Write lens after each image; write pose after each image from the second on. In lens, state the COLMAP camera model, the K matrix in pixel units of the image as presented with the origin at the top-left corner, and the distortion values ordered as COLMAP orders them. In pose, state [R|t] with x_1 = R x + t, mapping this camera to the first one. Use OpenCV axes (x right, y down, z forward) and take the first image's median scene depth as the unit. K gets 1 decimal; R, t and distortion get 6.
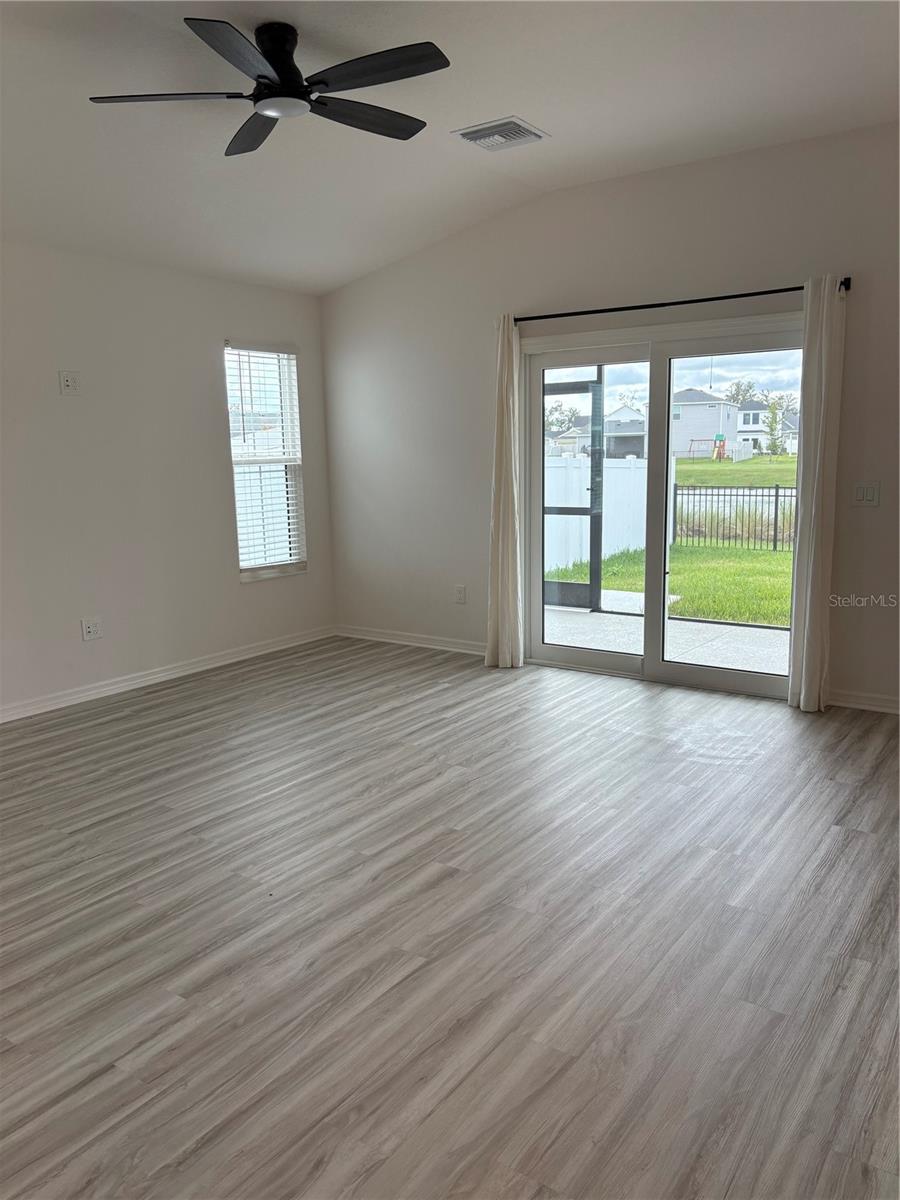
lens RADIAL K [[911.6, 0, 451.5], [0, 911.6, 598.1], [0, 0, 1]] dist [0.046016, -0.051545]
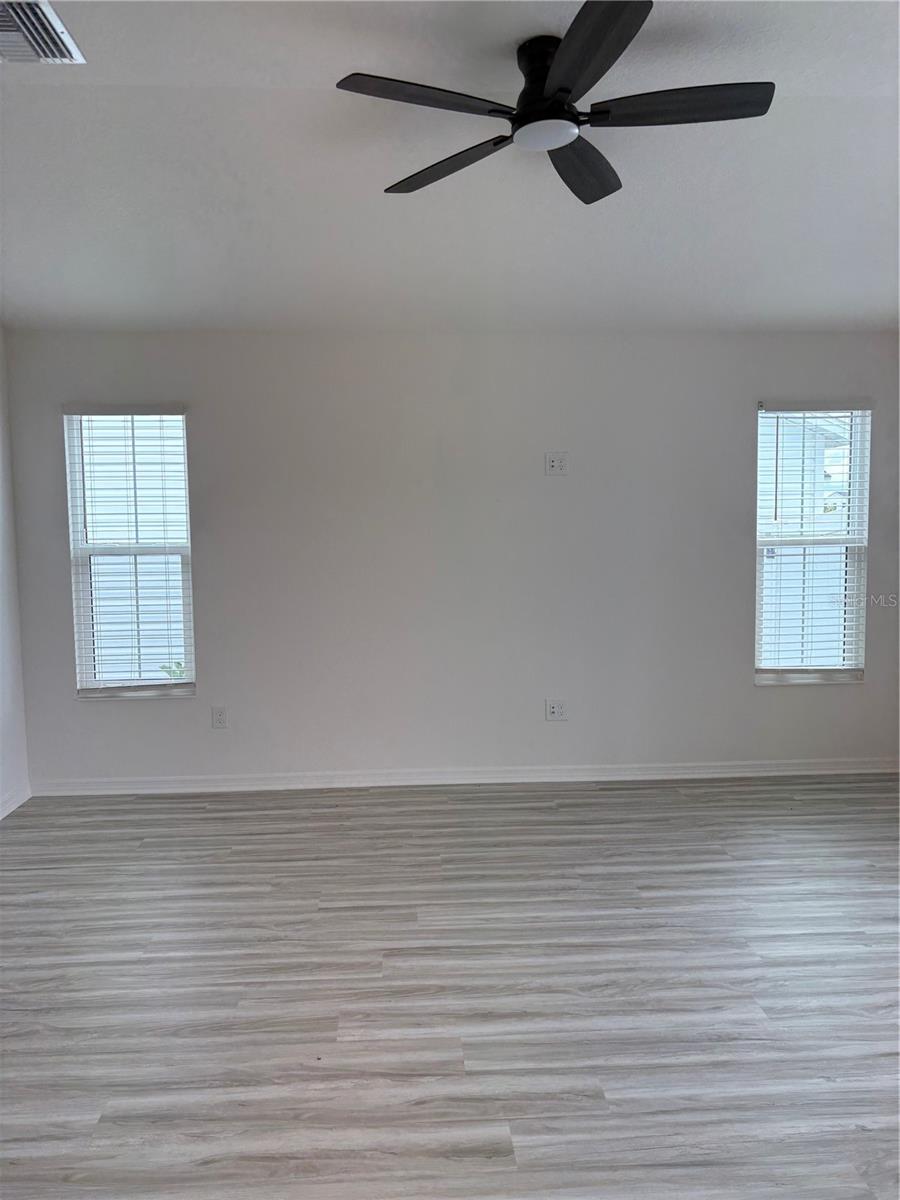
lens RADIAL K [[911.6, 0, 462.5], [0, 911.6, 603.3], [0, 0, 1]] dist [0.046016, -0.051545]
pose [[0.615847, 0.077056, -0.784089, 0.324608], [-0.126167, 0.992008, -0.001607, -0.070522], [0.777698, 0.099916, 0.620647, 0.326629]]
